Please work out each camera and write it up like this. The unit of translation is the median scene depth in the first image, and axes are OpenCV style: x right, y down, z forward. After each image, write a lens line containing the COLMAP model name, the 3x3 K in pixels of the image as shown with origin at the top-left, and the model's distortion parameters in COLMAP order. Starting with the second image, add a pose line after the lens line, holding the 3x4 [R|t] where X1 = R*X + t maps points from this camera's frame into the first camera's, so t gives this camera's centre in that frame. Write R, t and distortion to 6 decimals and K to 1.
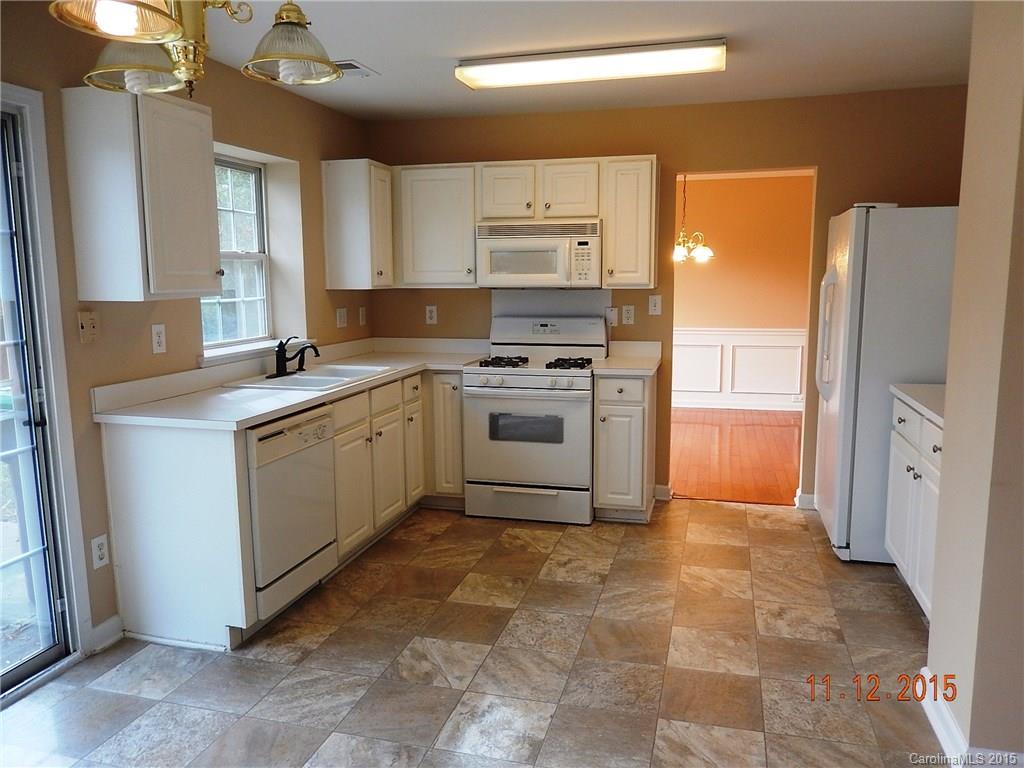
lens RADIAL K [[769.6, 0, 516.3], [0, 769.6, 384.3], [0, 0, 1]] dist [0.014748, 0.003823]
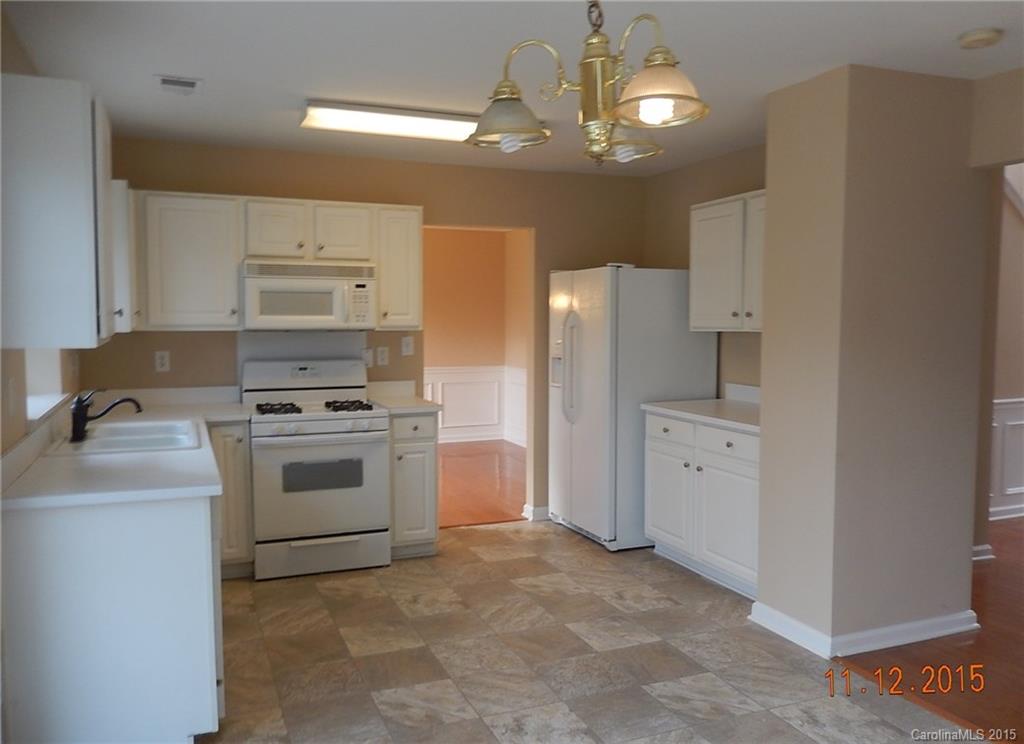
lens RADIAL K [[815.2, 0, 509.6], [0, 815.2, 374.6], [0, 0, 1]] dist [0.001477, 0.007792]
pose [[0.797042, -0.035651, 0.602870, -0.414923], [0.077577, 0.996030, -0.043663, -0.005560], [-0.598920, 0.081570, 0.796644, 0.042043]]
